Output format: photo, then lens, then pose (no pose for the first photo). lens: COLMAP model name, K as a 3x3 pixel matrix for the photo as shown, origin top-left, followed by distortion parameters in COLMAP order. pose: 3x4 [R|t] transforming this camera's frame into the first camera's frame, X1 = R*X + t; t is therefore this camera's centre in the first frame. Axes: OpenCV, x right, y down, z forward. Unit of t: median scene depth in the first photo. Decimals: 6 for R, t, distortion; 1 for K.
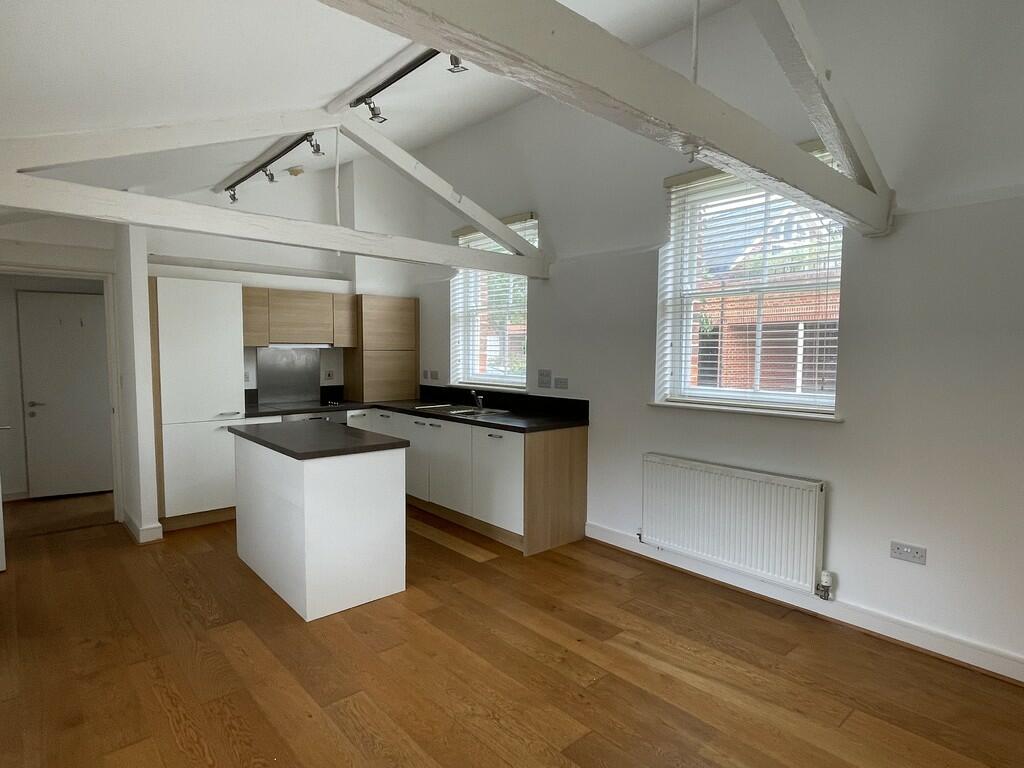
lens RADIAL K [[574.9, 0, 510.4], [0, 574.9, 391.8], [0, 0, 1]] dist [-0.003059, -0.002984]
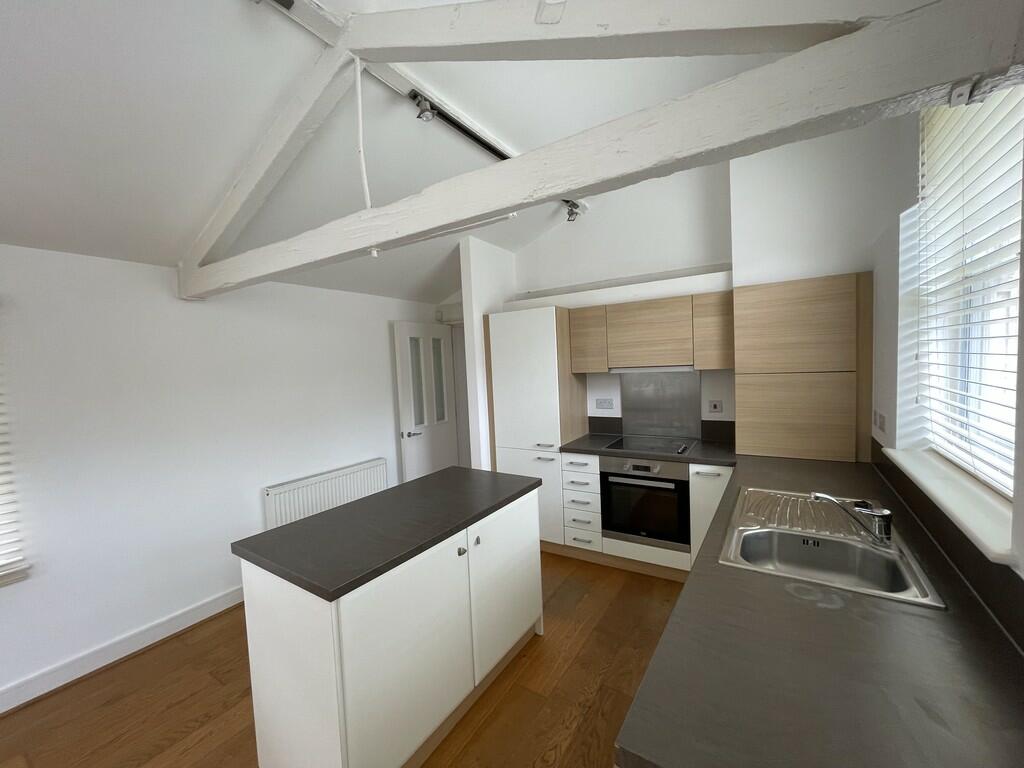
lens RADIAL K [[408.7, 0, 508.6], [0, 408.7, 382.9], [0, 0, 1]] dist [-0.001909, -0.000325]
pose [[0.263926, 0.026436, -0.964180, 0.128527], [-0.026988, 0.999435, 0.020015, -0.067755], [0.964165, 0.020738, 0.264491, 0.664061]]
